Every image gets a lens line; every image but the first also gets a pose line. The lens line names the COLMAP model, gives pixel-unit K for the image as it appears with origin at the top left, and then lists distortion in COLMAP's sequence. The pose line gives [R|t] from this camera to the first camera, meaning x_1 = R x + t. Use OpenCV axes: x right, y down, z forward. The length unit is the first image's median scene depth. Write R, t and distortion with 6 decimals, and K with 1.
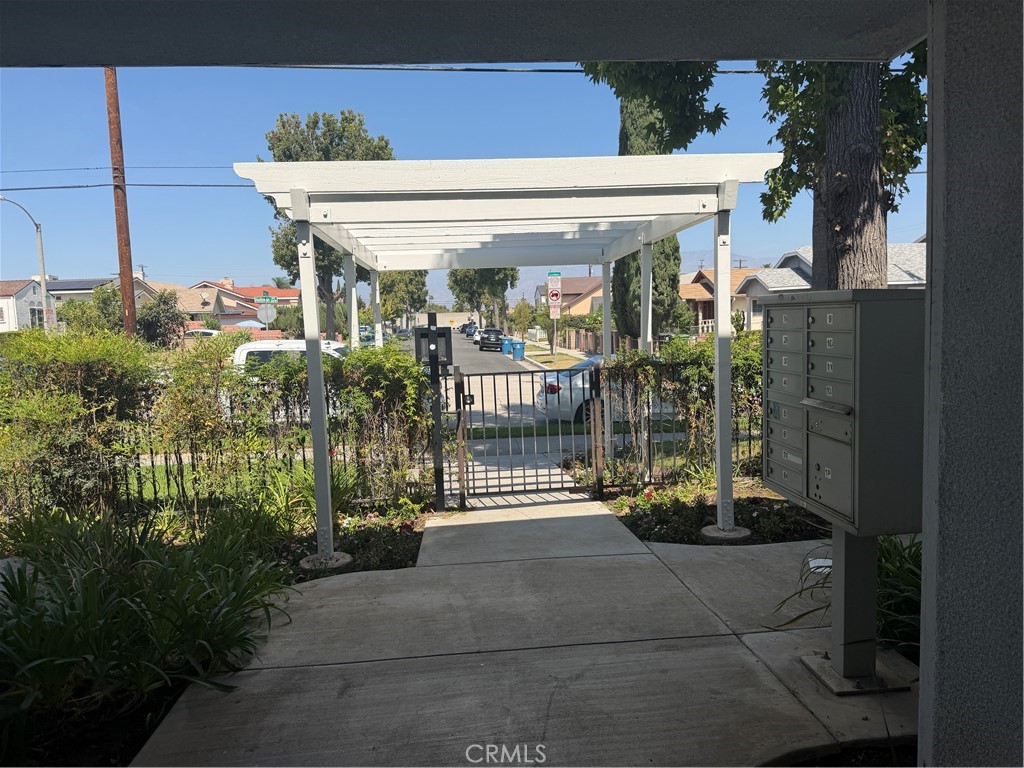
lens RADIAL K [[732.8, 0, 512.0], [0, 732.8, 384.0], [0, 0, 1]] dist [0.000722, -0.003622]
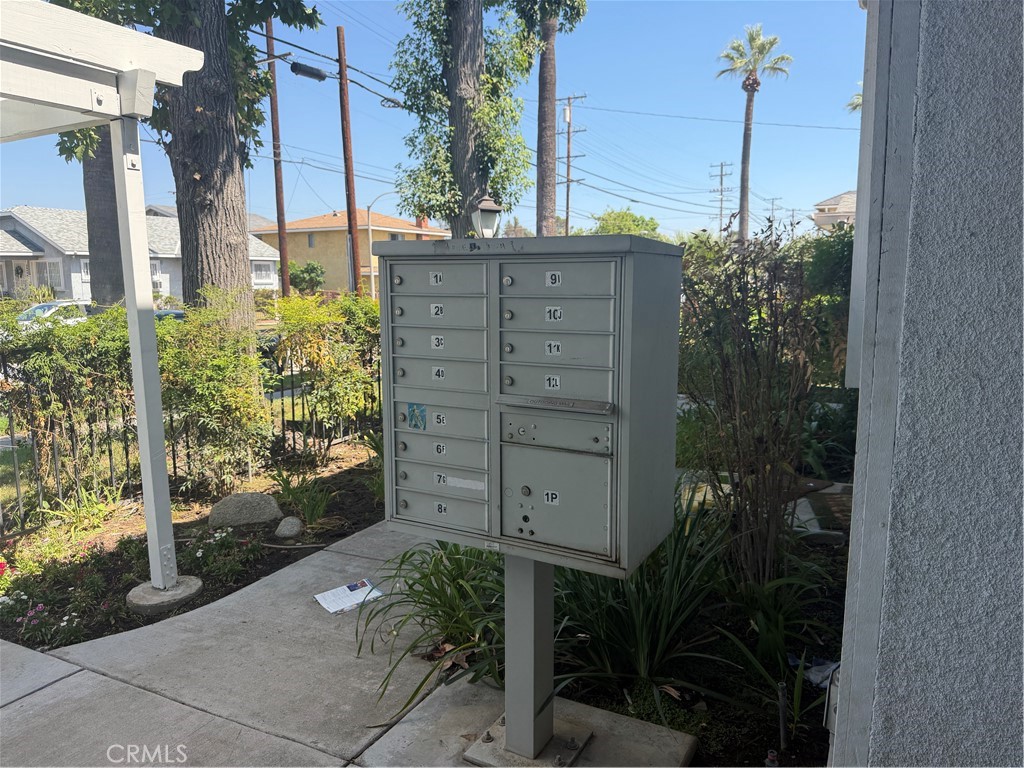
lens RADIAL K [[732.8, 0, 512.0], [0, 732.8, 384.0], [0, 0, 1]] dist [0.000722, -0.003622]
pose [[0.547056, -0.084244, 0.832846, -0.091716], [0.055348, 0.996386, 0.064431, -0.019674], [-0.835264, 0.010849, 0.549742, 0.351442]]
